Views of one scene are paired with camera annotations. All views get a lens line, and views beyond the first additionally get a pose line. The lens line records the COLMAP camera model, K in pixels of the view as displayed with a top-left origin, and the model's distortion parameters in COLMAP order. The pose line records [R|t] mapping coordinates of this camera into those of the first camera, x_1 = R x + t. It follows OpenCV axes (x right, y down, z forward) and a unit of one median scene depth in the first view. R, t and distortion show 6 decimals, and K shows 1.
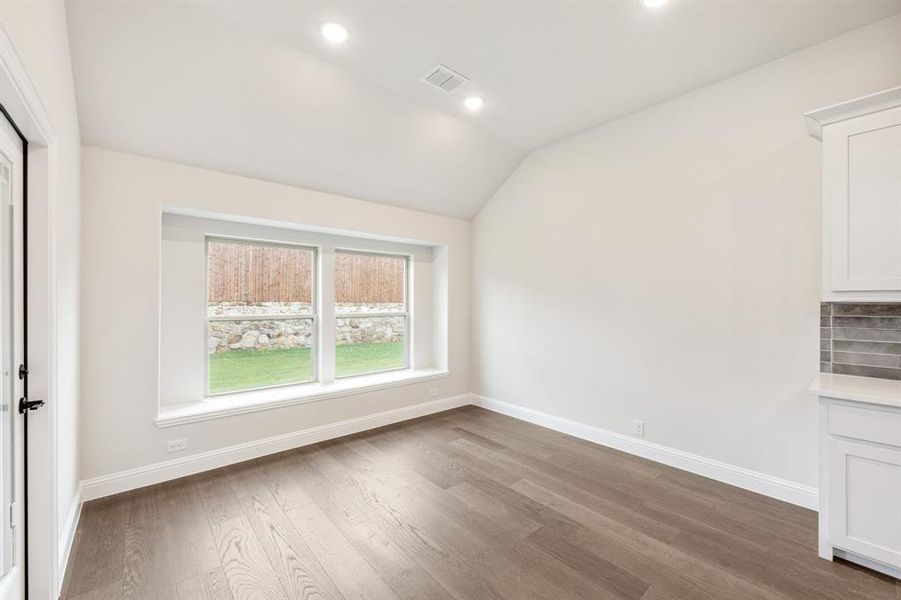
lens RADIAL K [[360.0, 0, 451.0], [0, 360.0, 298.8], [0, 0, 1]] dist [-0.001954, -0.000219]
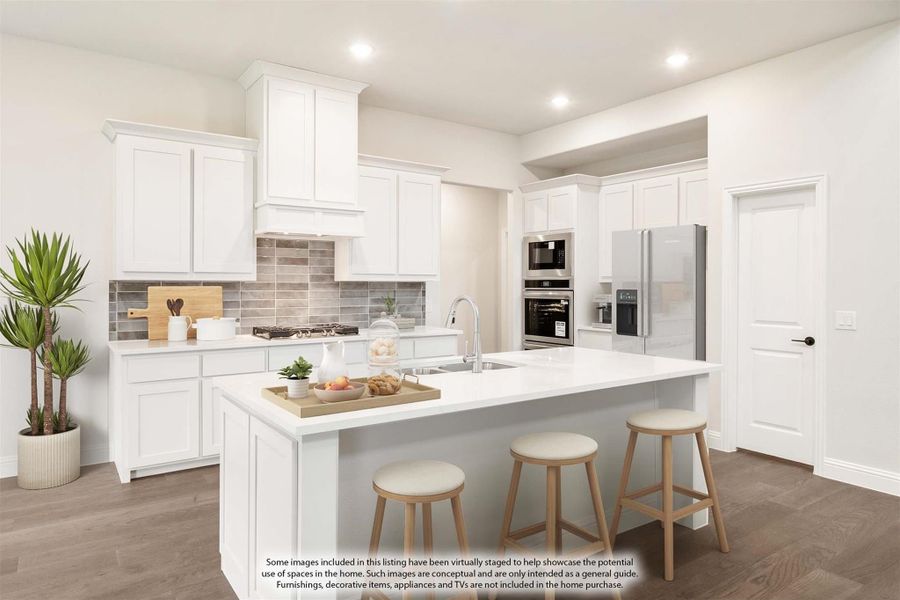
lens RADIAL K [[568.5, 0, 449.1], [0, 568.5, 293.9], [0, 0, 1]] dist [-0.006683, -0.002461]
pose [[0.105087, -0.019168, 0.994278, -0.704966], [-0.010961, 0.999731, 0.020431, 0.002866], [-0.994403, -0.013045, 0.104848, -0.293643]]
